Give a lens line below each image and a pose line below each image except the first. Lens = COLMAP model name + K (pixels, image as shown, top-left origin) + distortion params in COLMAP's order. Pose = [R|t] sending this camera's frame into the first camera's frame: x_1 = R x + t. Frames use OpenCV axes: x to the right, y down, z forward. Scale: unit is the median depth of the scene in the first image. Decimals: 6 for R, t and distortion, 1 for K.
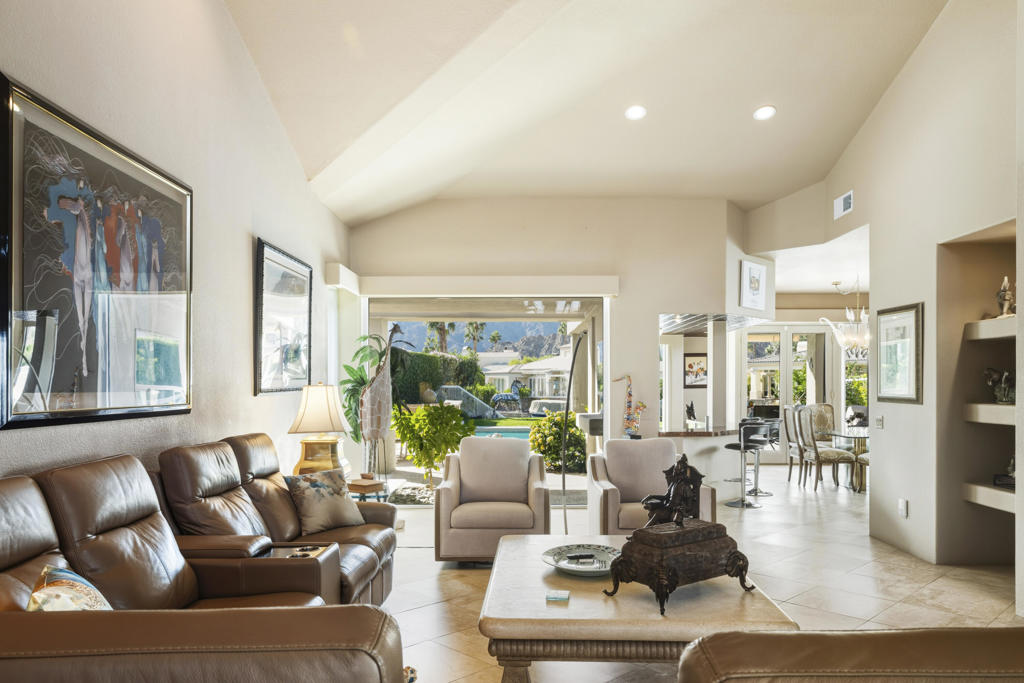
lens RADIAL K [[743.3, 0, 515.2], [0, 743.3, 389.0], [0, 0, 1]] dist [0.004609, 0.004322]
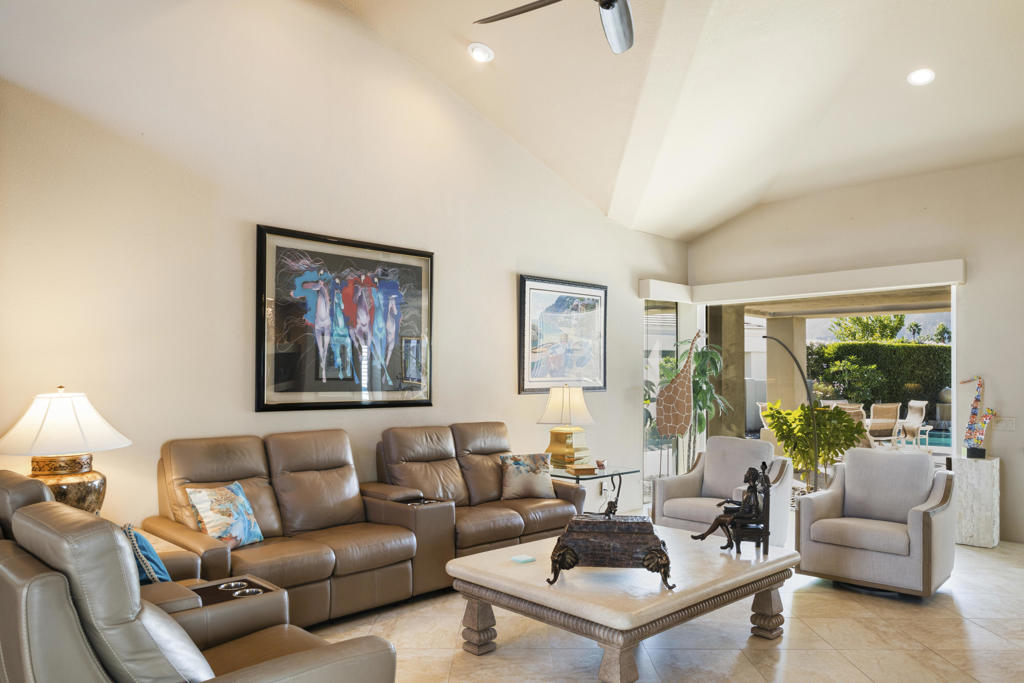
lens RADIAL K [[736.4, 0, 508.0], [0, 736.4, 377.3], [0, 0, 1]] dist [0.026931, 0.002739]
pose [[0.710418, 0.002848, -0.703774, 0.812461], [-0.007432, 0.999966, -0.003455, -0.023732], [0.703741, 0.007684, 0.710415, 0.075941]]
